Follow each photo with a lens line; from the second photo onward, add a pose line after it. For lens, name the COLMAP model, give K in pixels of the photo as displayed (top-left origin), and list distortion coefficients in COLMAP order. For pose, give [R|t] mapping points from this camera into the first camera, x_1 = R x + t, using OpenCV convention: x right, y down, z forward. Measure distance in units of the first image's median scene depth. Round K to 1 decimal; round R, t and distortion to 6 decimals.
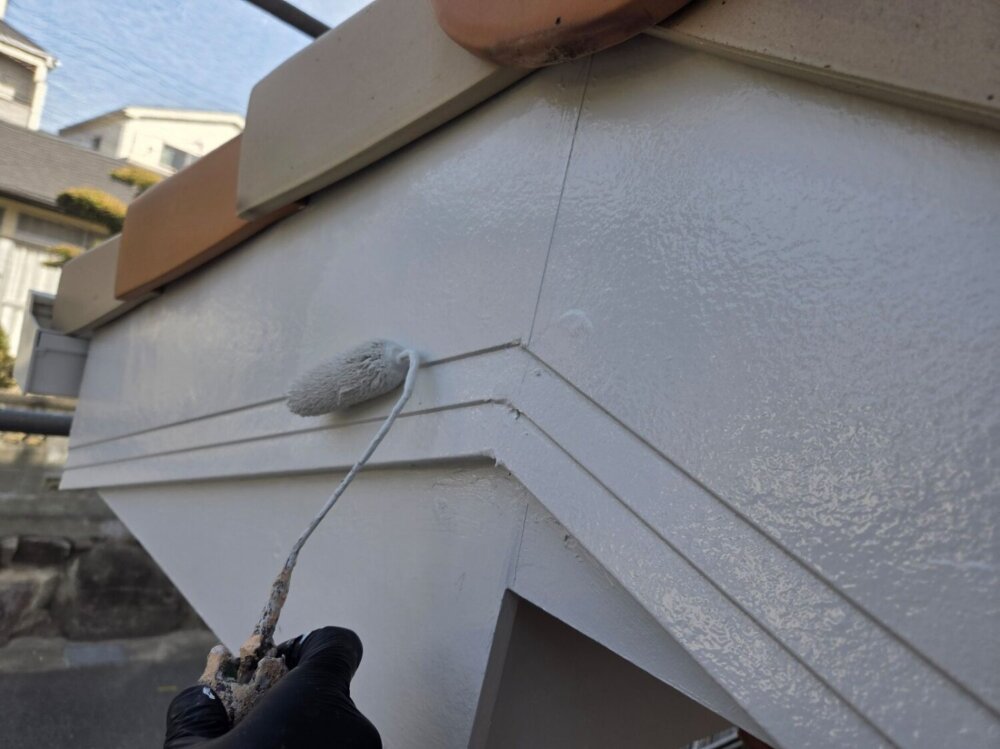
lens RADIAL K [[663.7, 0, 494.6], [0, 663.7, 380.6], [0, 0, 1]] dist [0.045978, -0.039870]
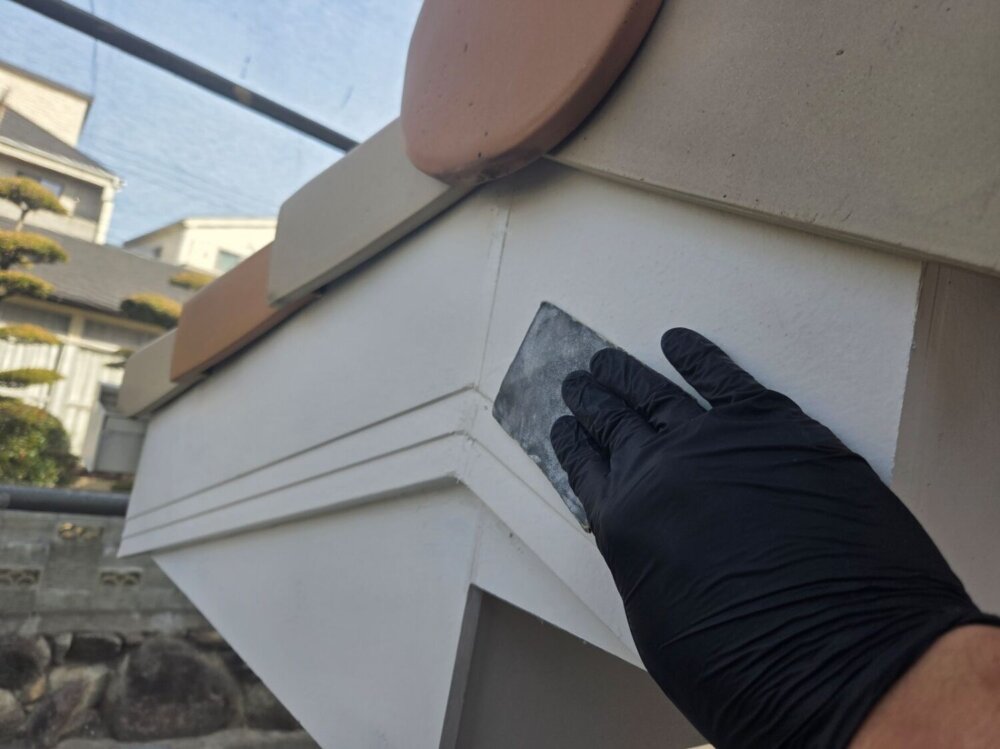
lens RADIAL K [[663.7, 0, 500.3], [0, 663.7, 370.3], [0, 0, 1]] dist [0.045978, -0.039870]
pose [[0.997226, -0.051962, -0.053294, 0.065227], [0.044441, 0.990024, -0.133706, 0.035744], [0.059710, 0.130967, 0.989587, -0.113660]]
